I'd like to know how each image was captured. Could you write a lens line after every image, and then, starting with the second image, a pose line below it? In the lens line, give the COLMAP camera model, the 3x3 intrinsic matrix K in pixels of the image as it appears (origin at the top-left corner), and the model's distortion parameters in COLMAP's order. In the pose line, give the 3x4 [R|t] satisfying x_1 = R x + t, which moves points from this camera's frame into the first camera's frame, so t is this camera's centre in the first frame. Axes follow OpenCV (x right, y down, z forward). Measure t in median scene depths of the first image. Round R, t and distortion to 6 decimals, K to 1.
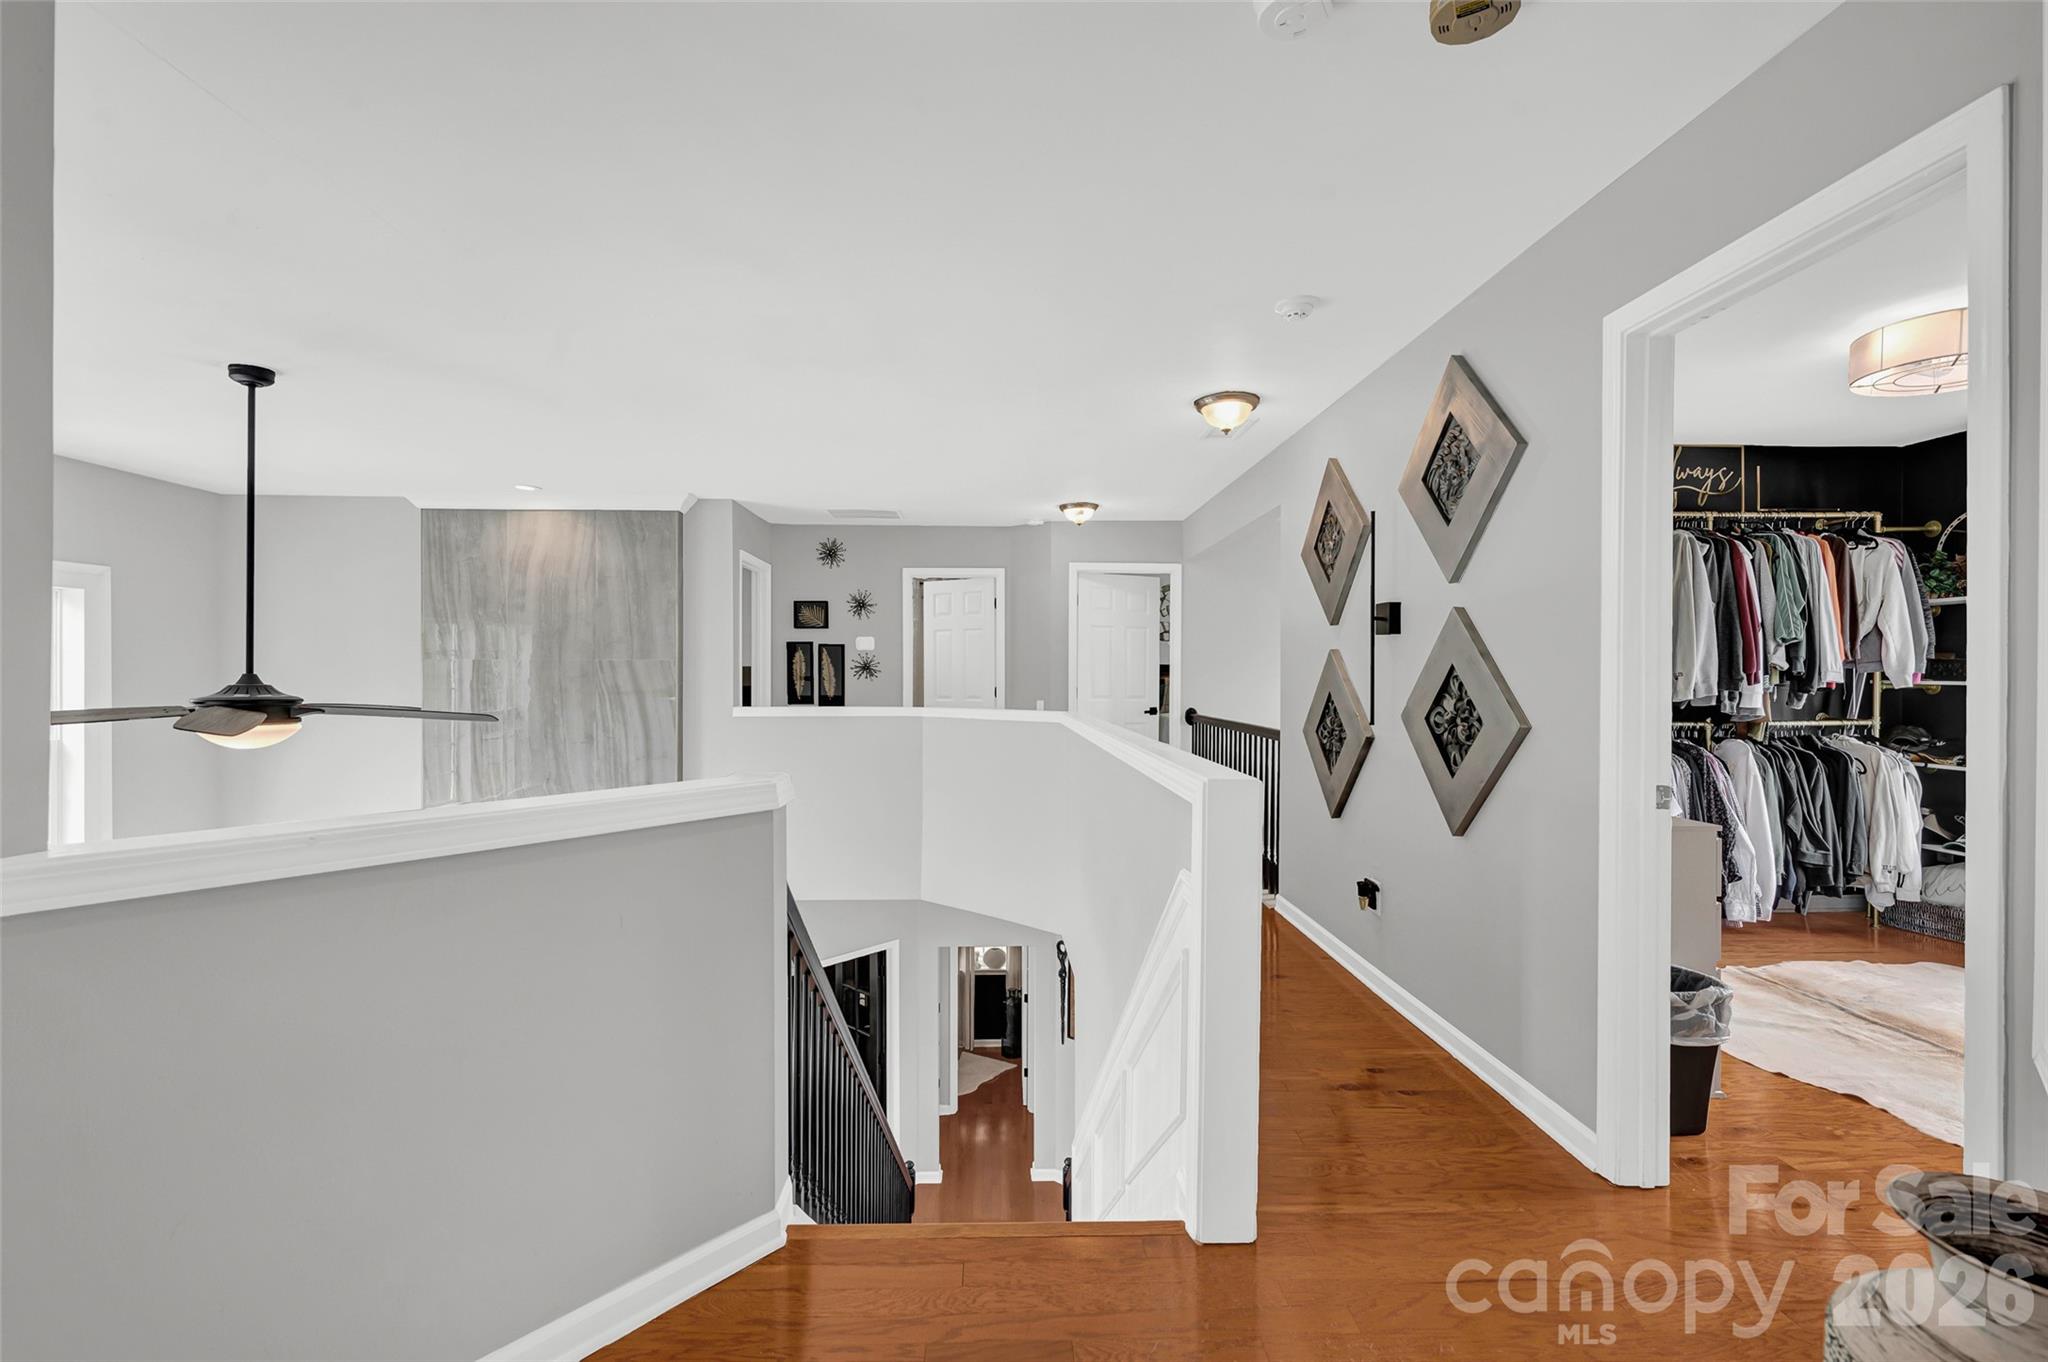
lens RADIAL K [[915.7, 0, 1011.6], [0, 915.7, 678.3], [0, 0, 1]] dist [-0.000072, 0.000000]
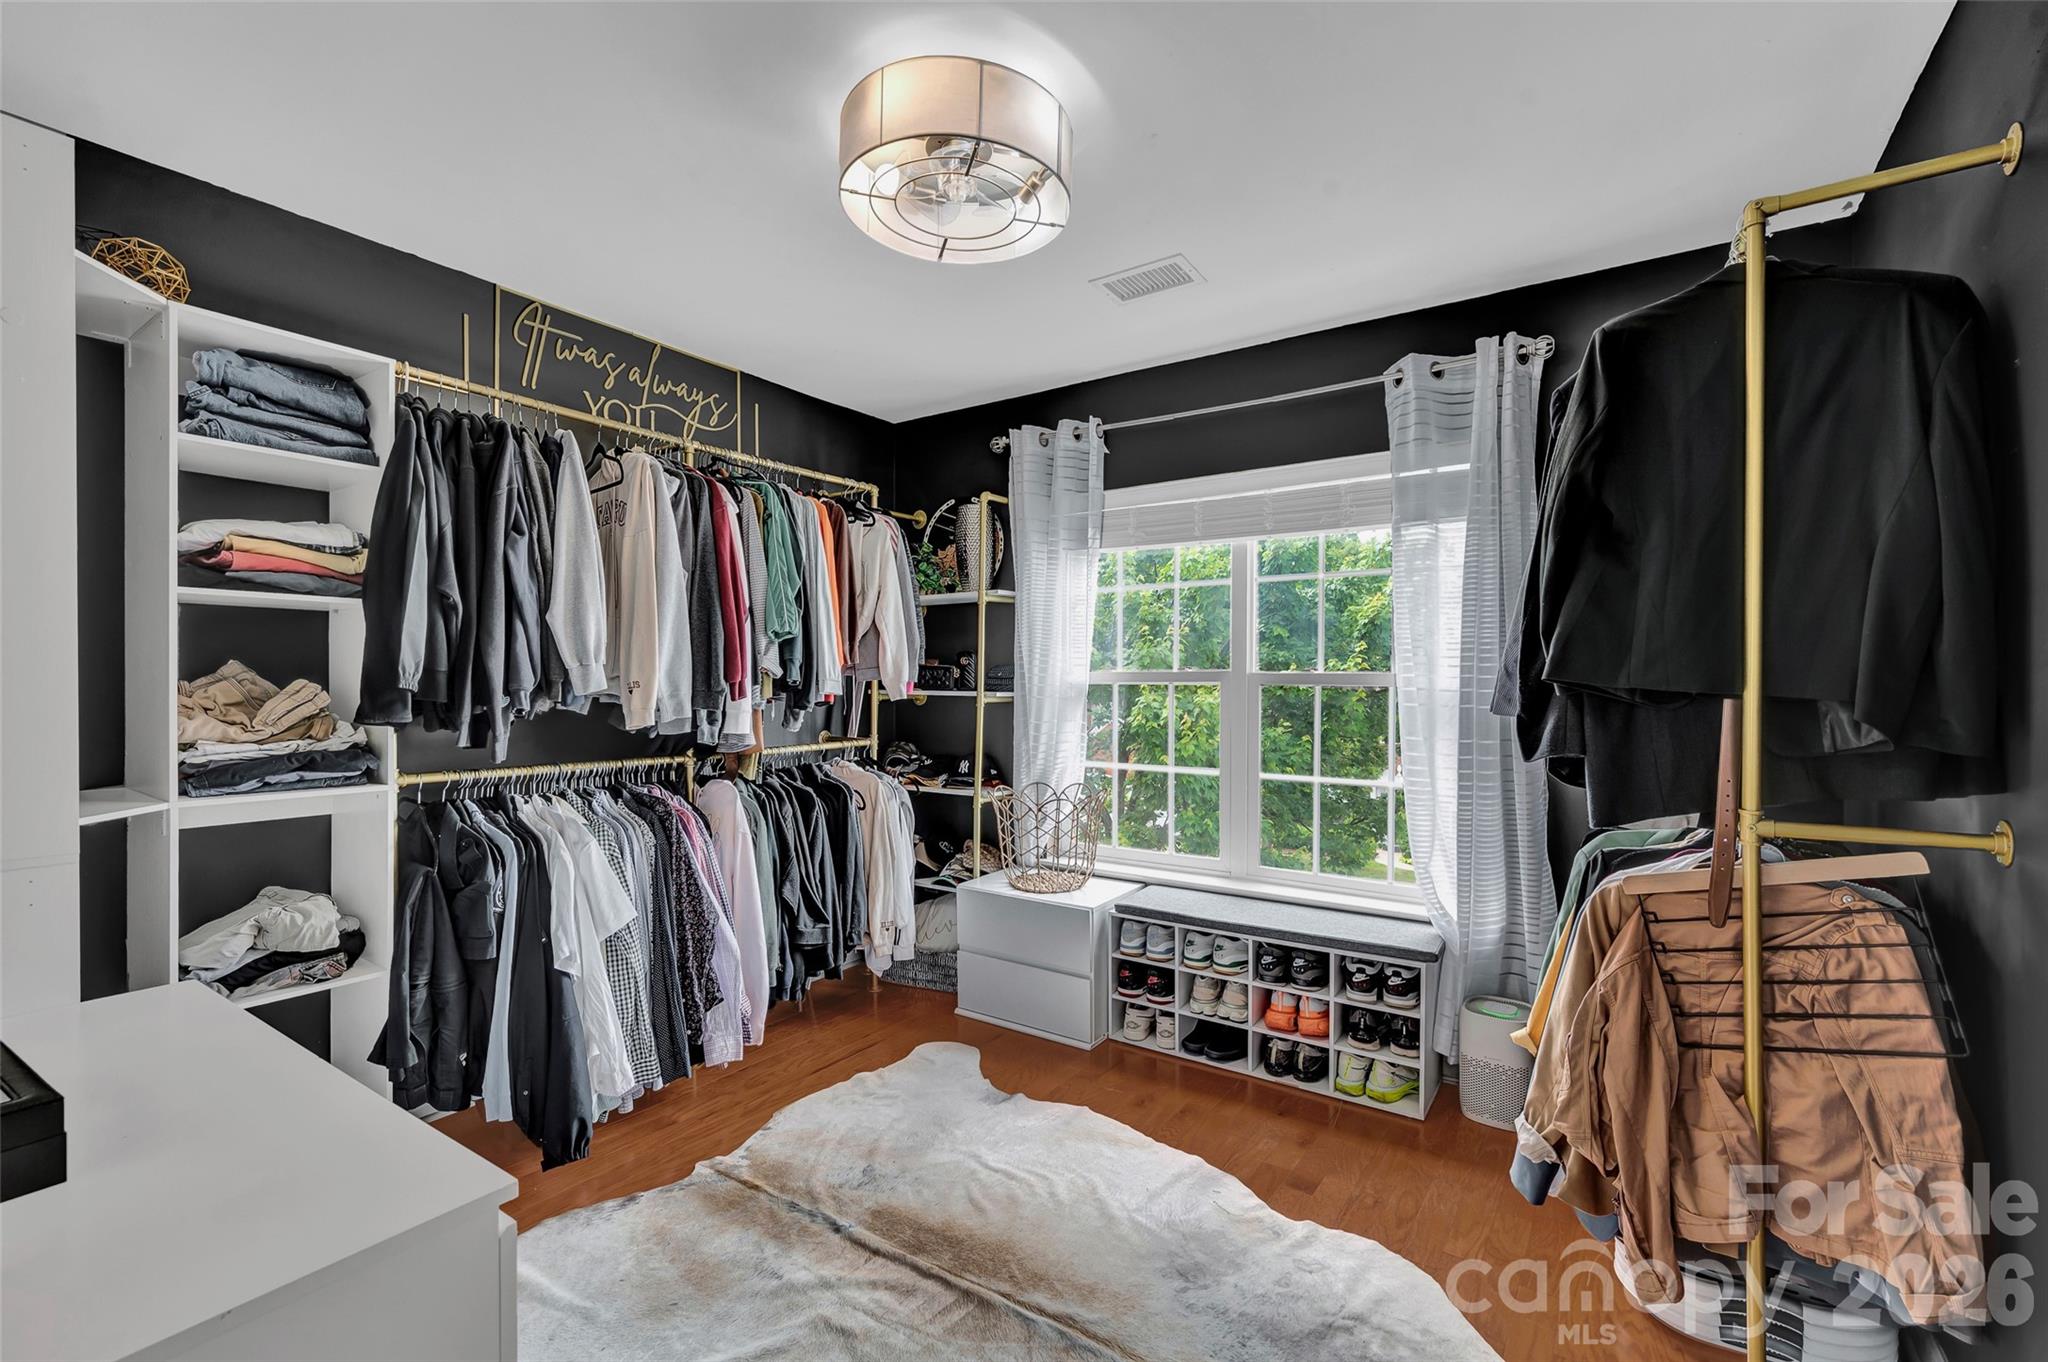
lens RADIAL K [[855.7, 0, 1009.2], [0, 855.7, 681.7], [0, 0, 1]] dist [0.001858, -0.002307]
pose [[0.608512, -0.002011, 0.793542, 0.425654], [0.004354, 0.999990, -0.000805, -0.004675], [-0.793533, 0.003945, 0.608515, 0.454602]]
